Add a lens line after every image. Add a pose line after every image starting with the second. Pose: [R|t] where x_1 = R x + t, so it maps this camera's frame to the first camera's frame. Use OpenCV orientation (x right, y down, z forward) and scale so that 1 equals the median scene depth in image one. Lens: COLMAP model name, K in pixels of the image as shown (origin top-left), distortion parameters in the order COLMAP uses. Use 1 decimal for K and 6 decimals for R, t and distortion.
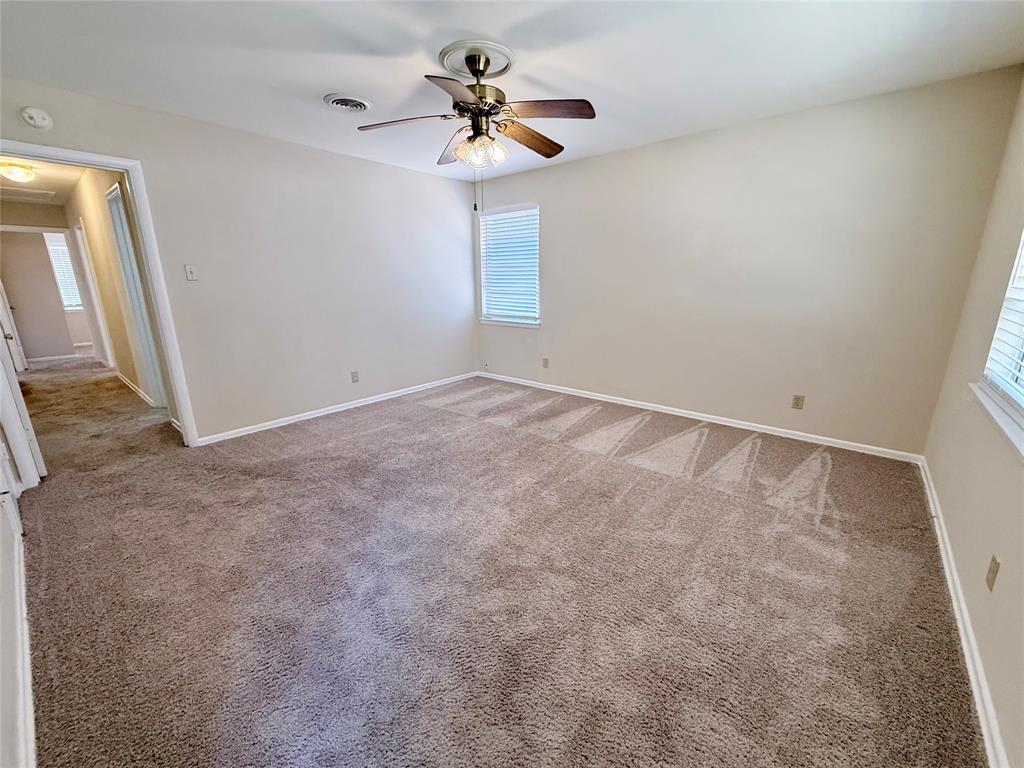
lens RADIAL K [[411.0, 0, 511.7], [0, 411.0, 382.9], [0, 0, 1]] dist [-0.000214, -0.000456]
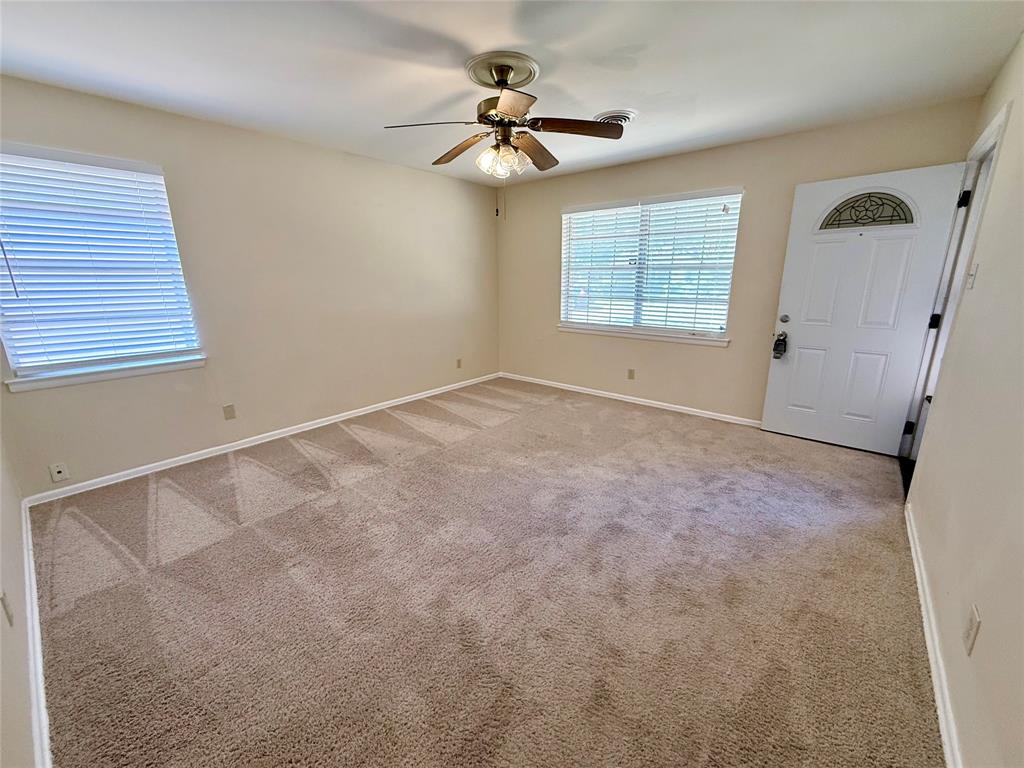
lens RADIAL K [[411.0, 0, 511.5], [0, 411.0, 382.7], [0, 0, 1]] dist [-0.000214, -0.000456]
pose [[-0.001772, -0.237167, 0.971467, -0.743632], [0.258433, 0.938358, 0.229556, -0.170771], [-0.966027, 0.251466, 0.059630, 0.659653]]
